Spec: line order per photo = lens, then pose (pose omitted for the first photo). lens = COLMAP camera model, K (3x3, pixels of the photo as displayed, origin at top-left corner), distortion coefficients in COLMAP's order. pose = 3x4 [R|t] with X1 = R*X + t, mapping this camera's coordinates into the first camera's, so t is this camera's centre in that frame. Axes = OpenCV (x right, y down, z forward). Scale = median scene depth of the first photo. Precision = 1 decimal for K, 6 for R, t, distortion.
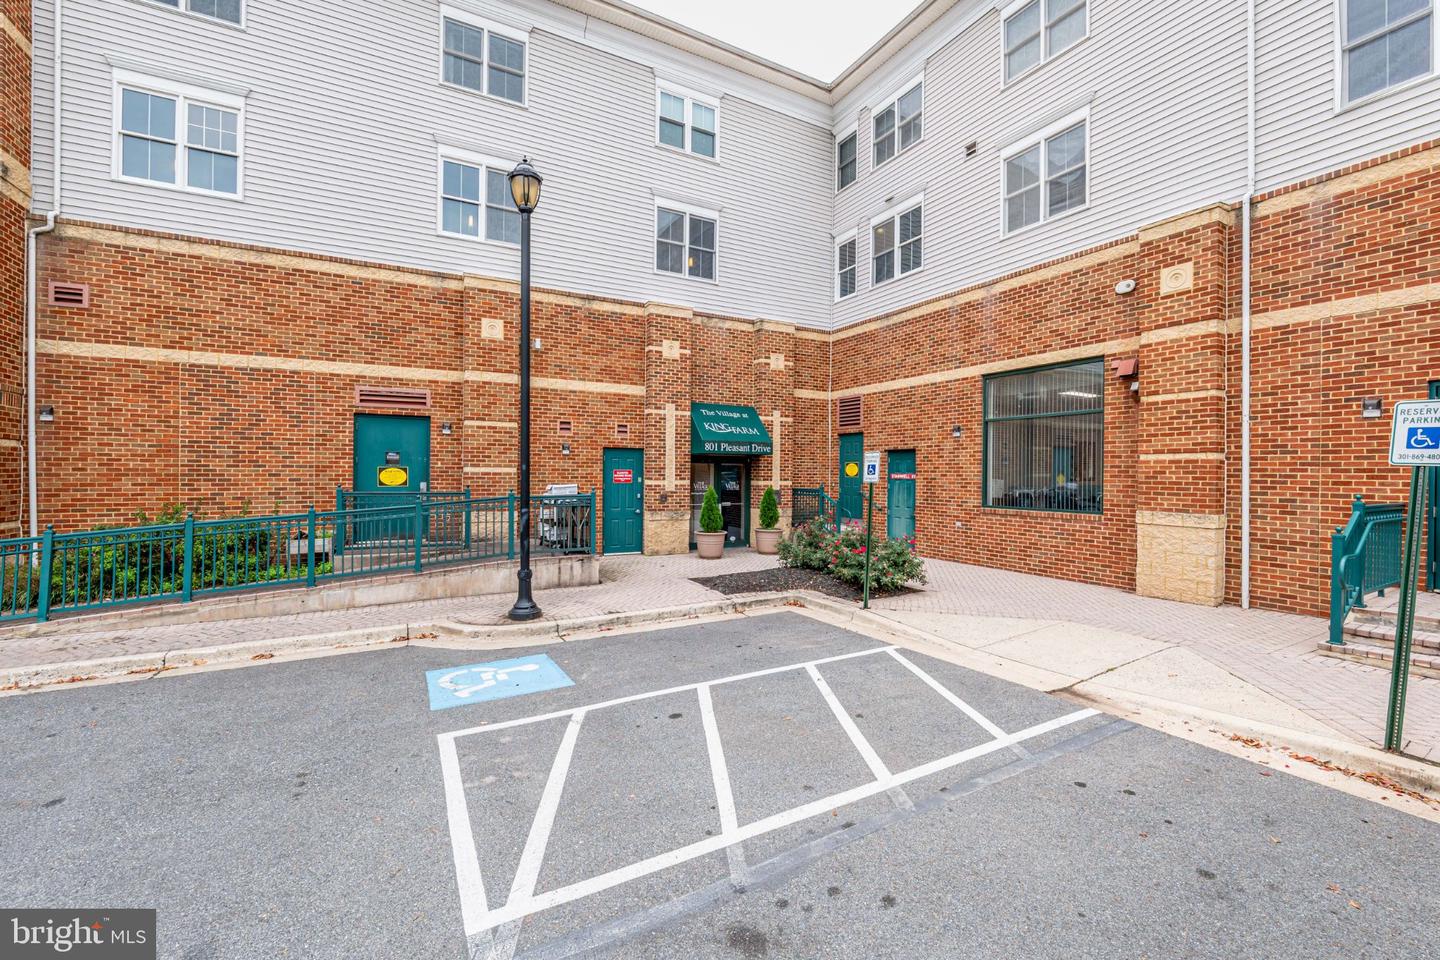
lens RADIAL K [[587.5, 0, 712.9], [0, 587.5, 472.2], [0, 0, 1]] dist [-0.013603, 0.000763]
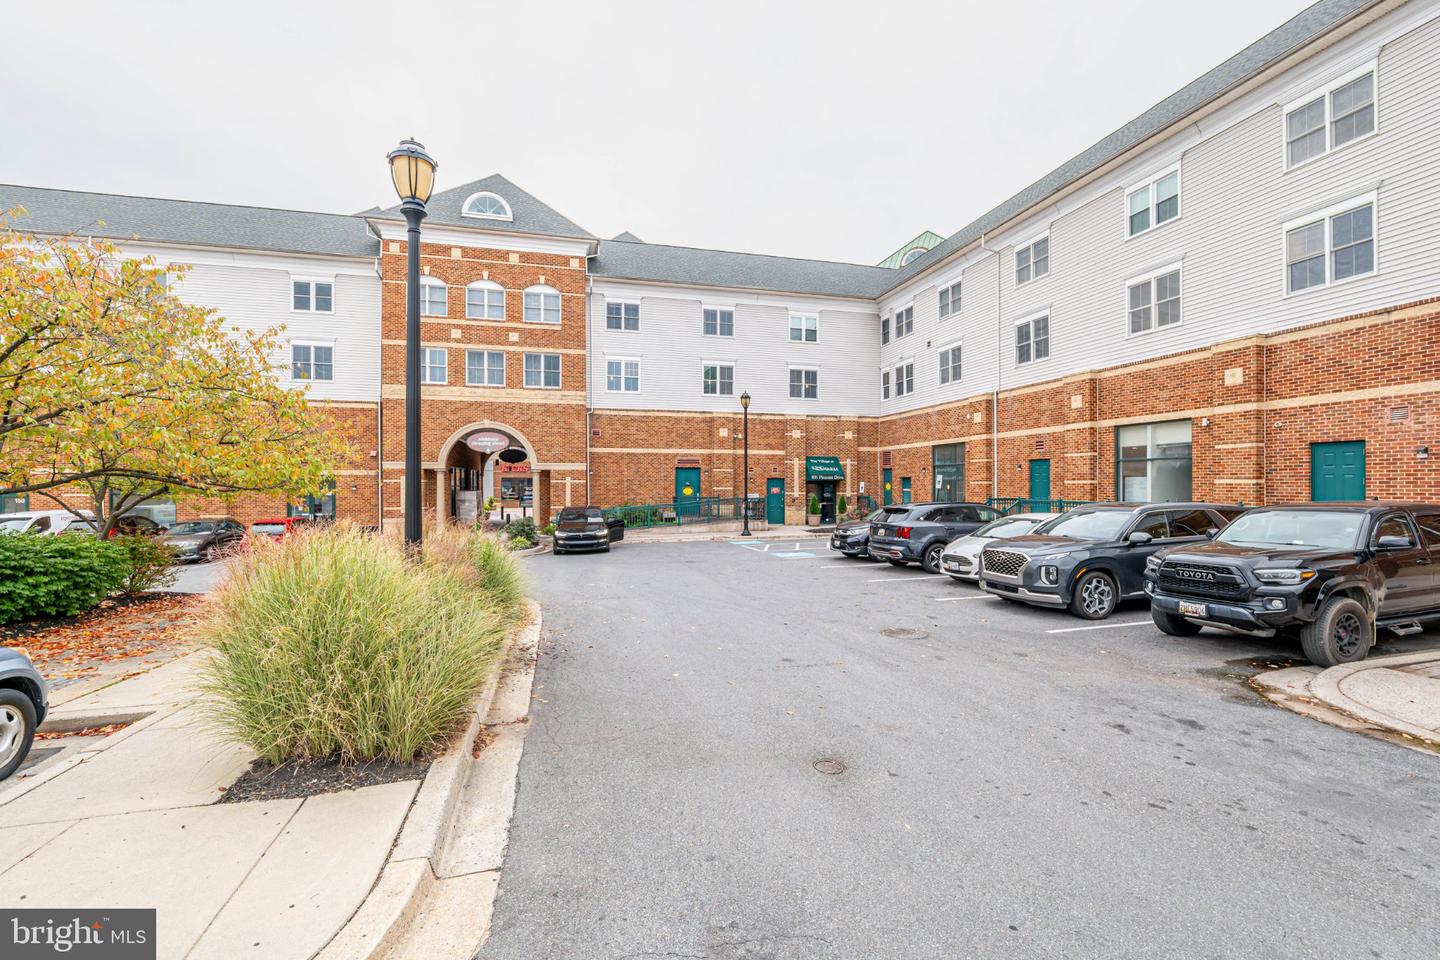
lens RADIAL K [[587.5, 0, 715.7], [0, 587.5, 478.0], [0, 0, 1]] dist [-0.013603, 0.000763]
pose [[0.969994, -0.009357, -0.242948, 0.203055], [0.006599, 0.999904, -0.012167, -0.018016], [0.243039, 0.010199, 0.969963, -1.459848]]
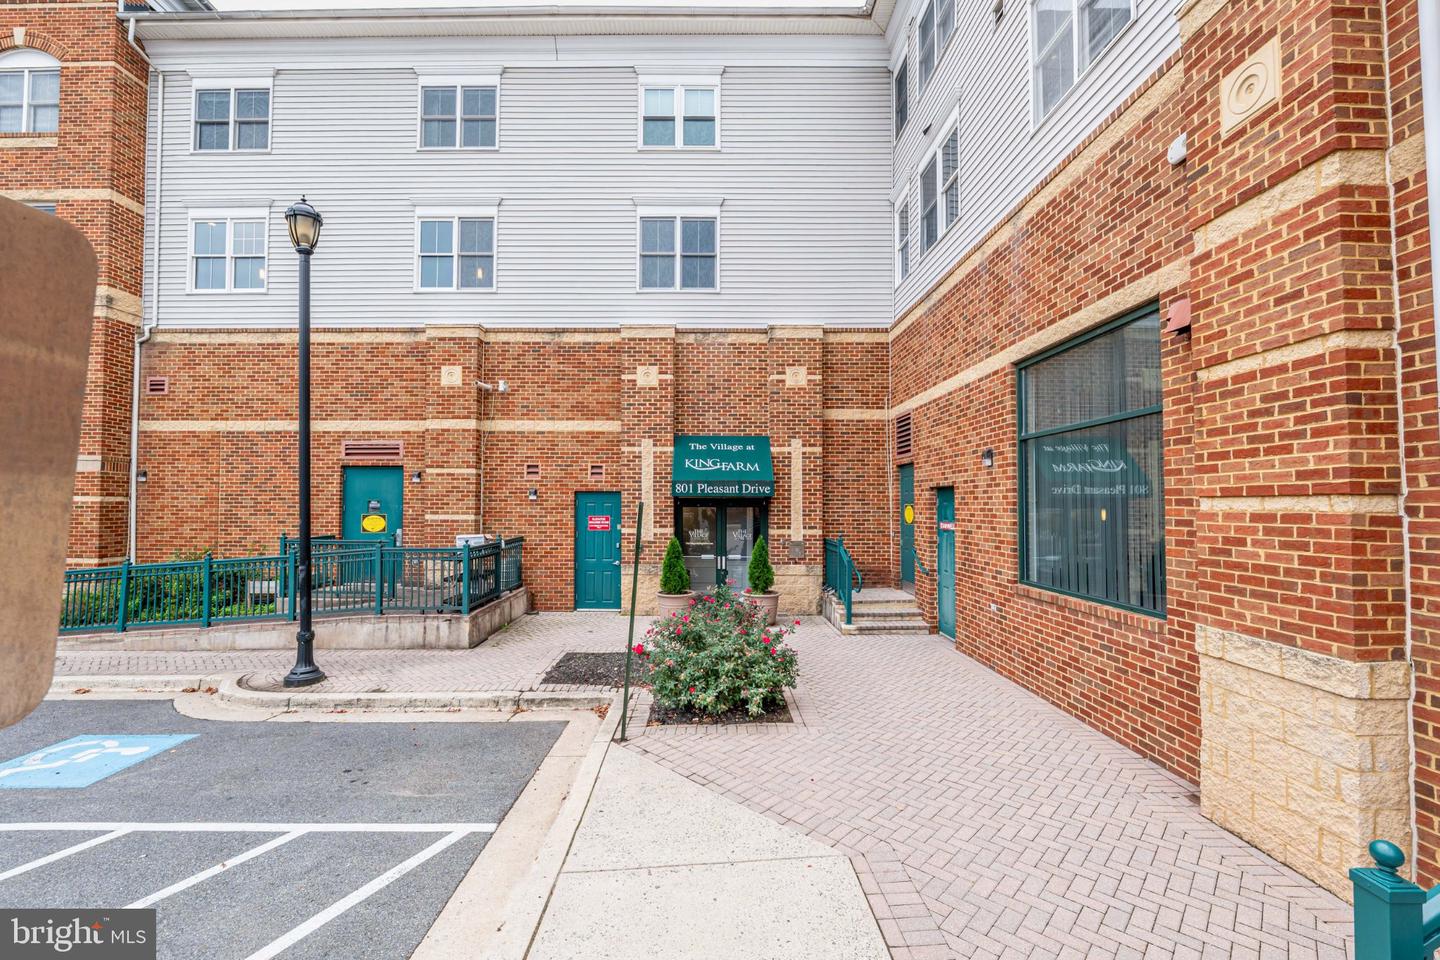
lens RADIAL K [[587.5, 0, 705.7], [0, 587.5, 485.8], [0, 0, 1]] dist [-0.013603, 0.000763]
pose [[0.881890, -0.020134, -0.471025, 0.475965], [0.004192, 0.999383, -0.034871, -0.020831], [0.471436, 0.028778, 0.881431, 0.332052]]
